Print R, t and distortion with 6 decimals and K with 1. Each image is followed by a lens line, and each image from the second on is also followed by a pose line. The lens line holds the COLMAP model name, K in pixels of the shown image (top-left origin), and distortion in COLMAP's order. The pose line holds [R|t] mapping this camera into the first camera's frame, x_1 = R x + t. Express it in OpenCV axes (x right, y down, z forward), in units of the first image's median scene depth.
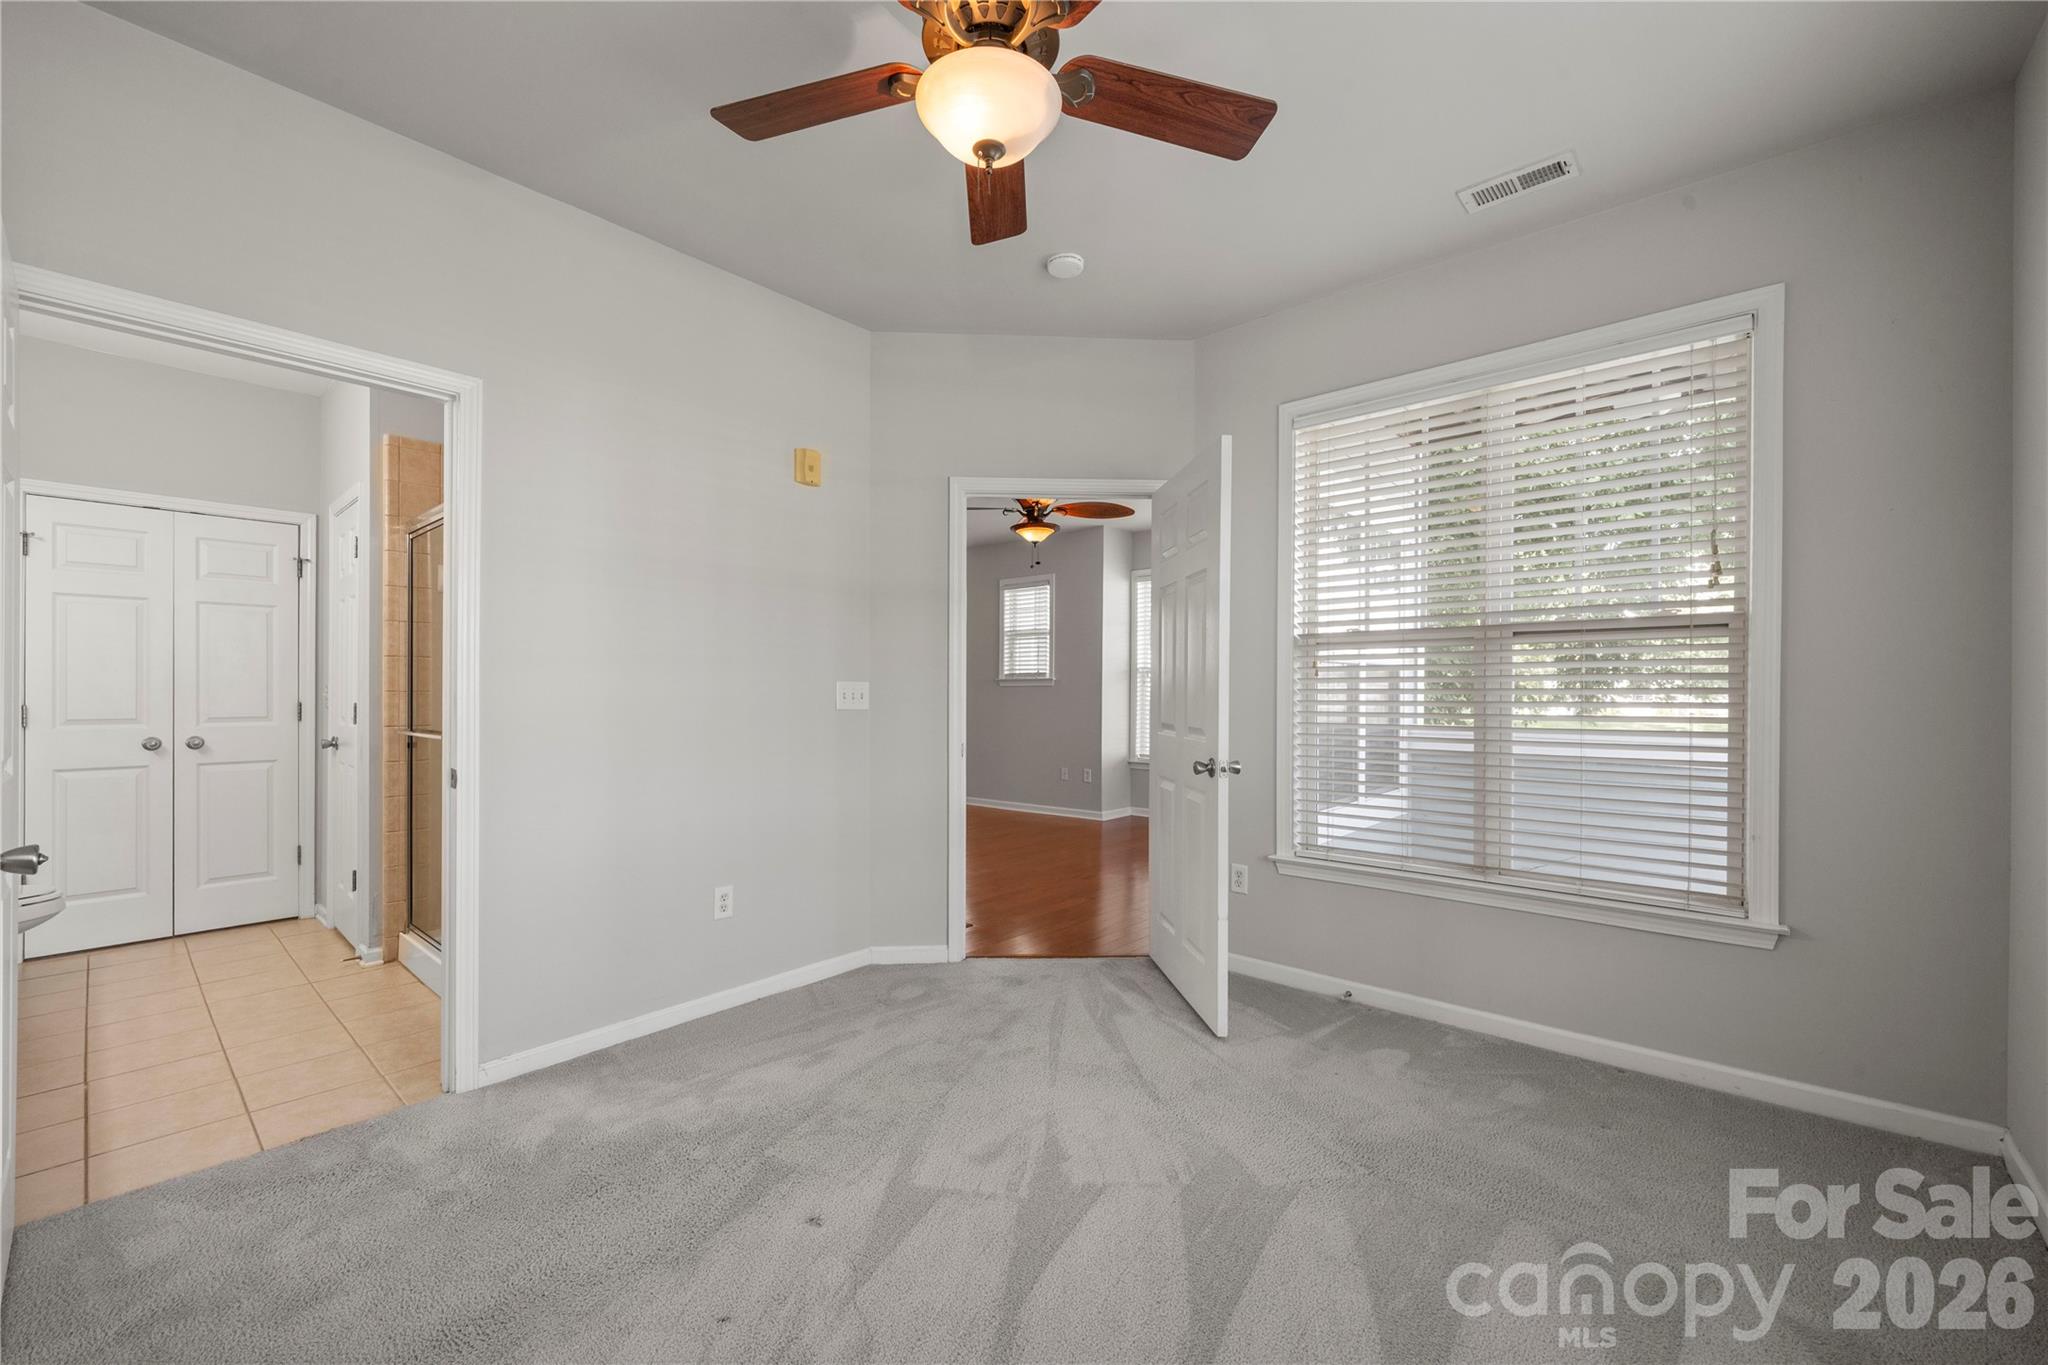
lens RADIAL K [[844.9, 0, 1025.5], [0, 844.9, 696.6], [0, 0, 1]] dist [-0.002778, -0.000389]
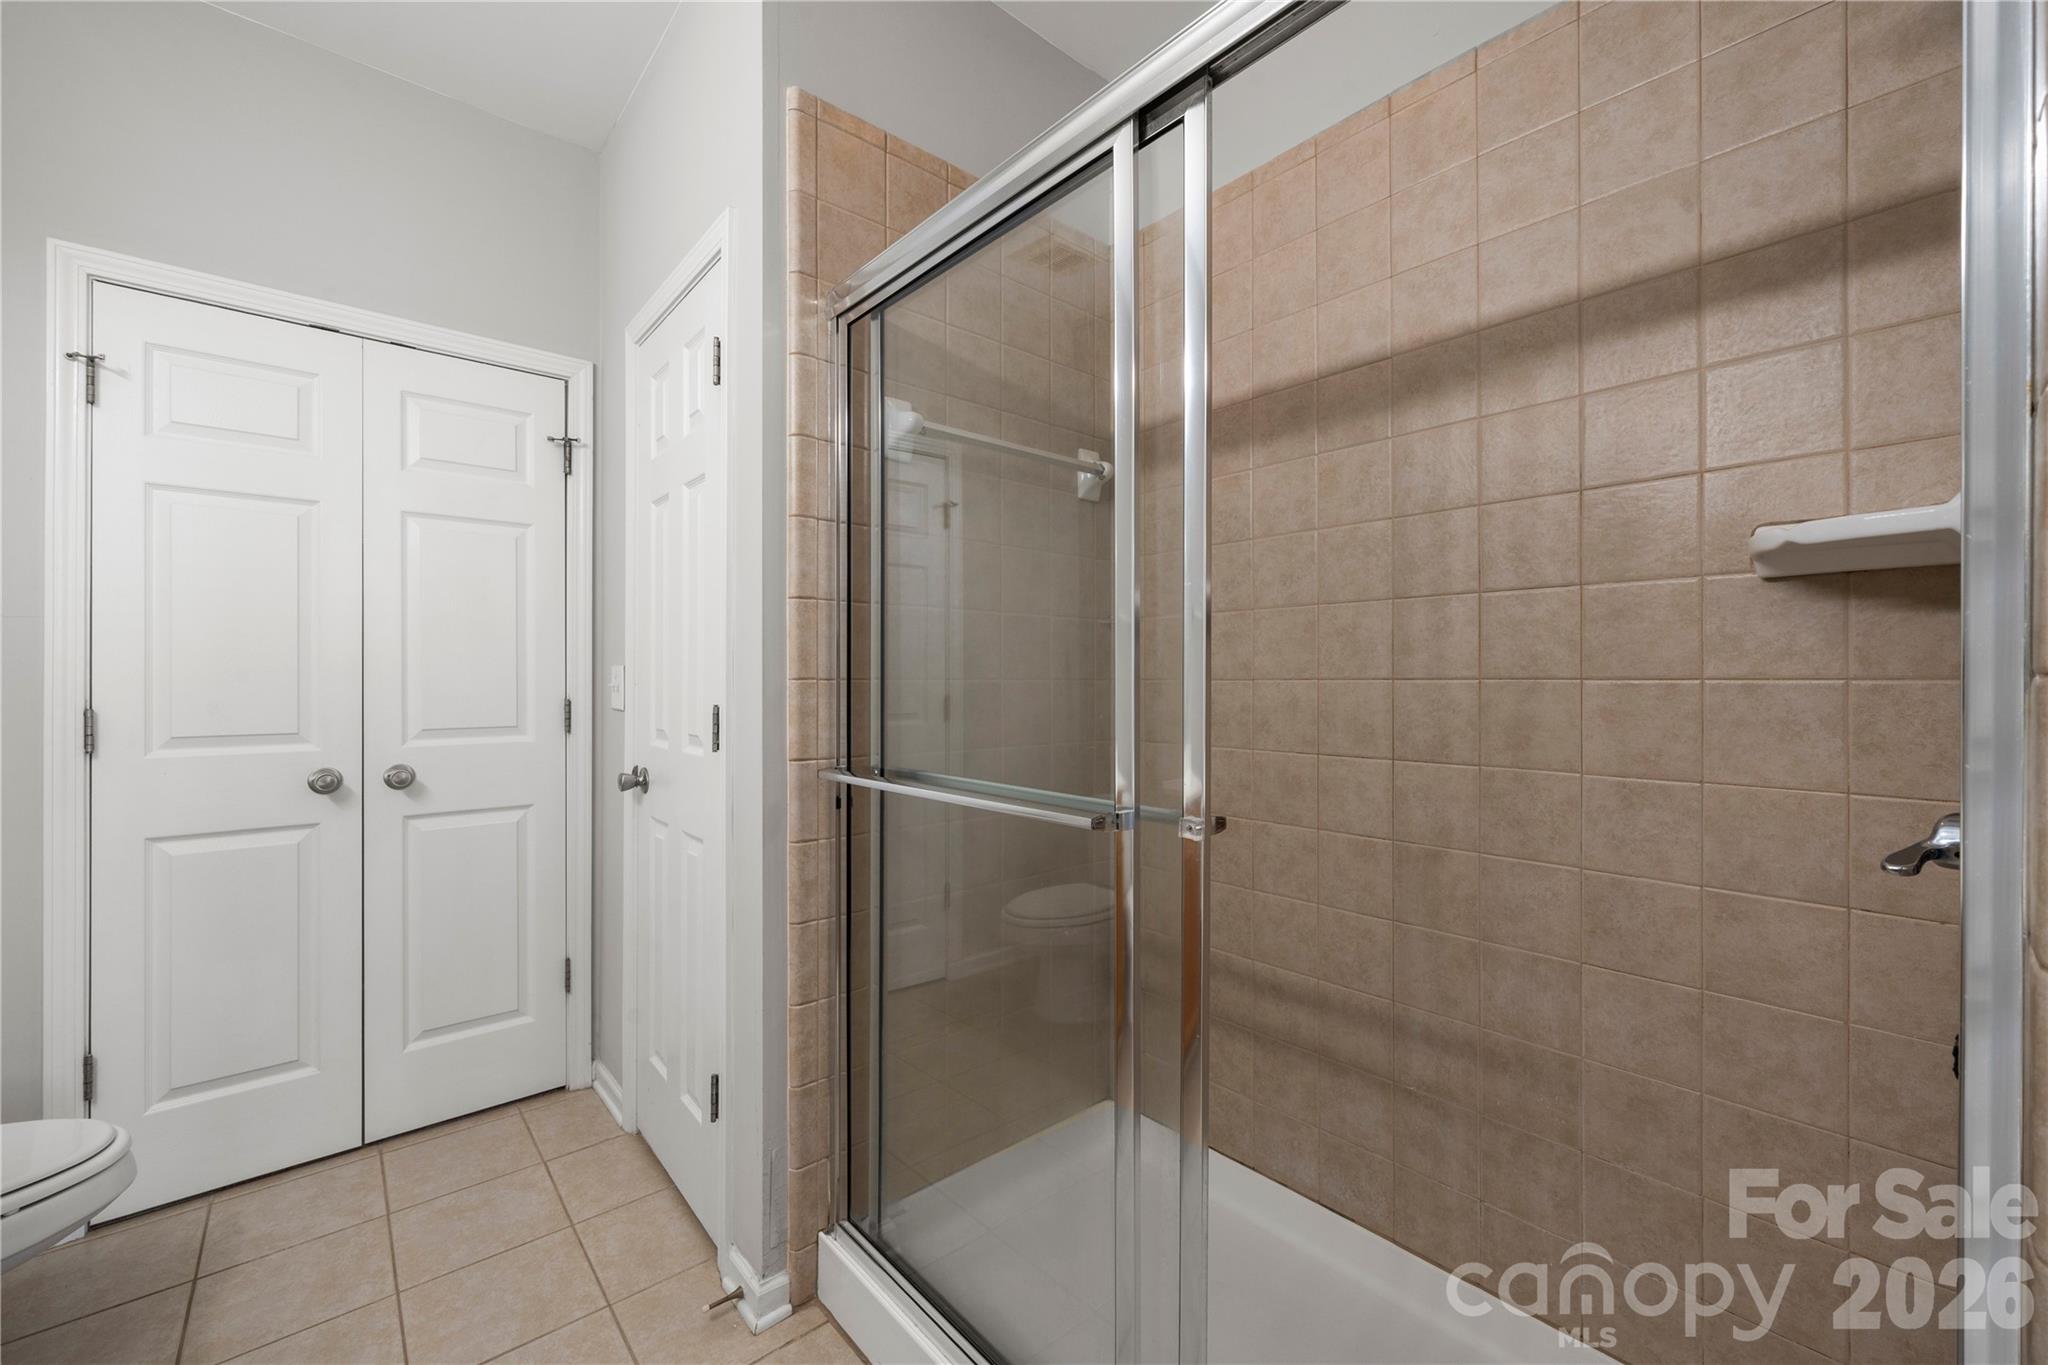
lens RADIAL K [[809.0, 0, 997.8], [0, 809.0, 686.5], [0, 0, 1]] dist [0.000456, -0.000273]
pose [[0.990154, 0.000432, -0.139979, -0.586564], [-0.000094, 0.999997, 0.002420, -0.003717], [0.139980, -0.002383, 0.990151, 0.593673]]
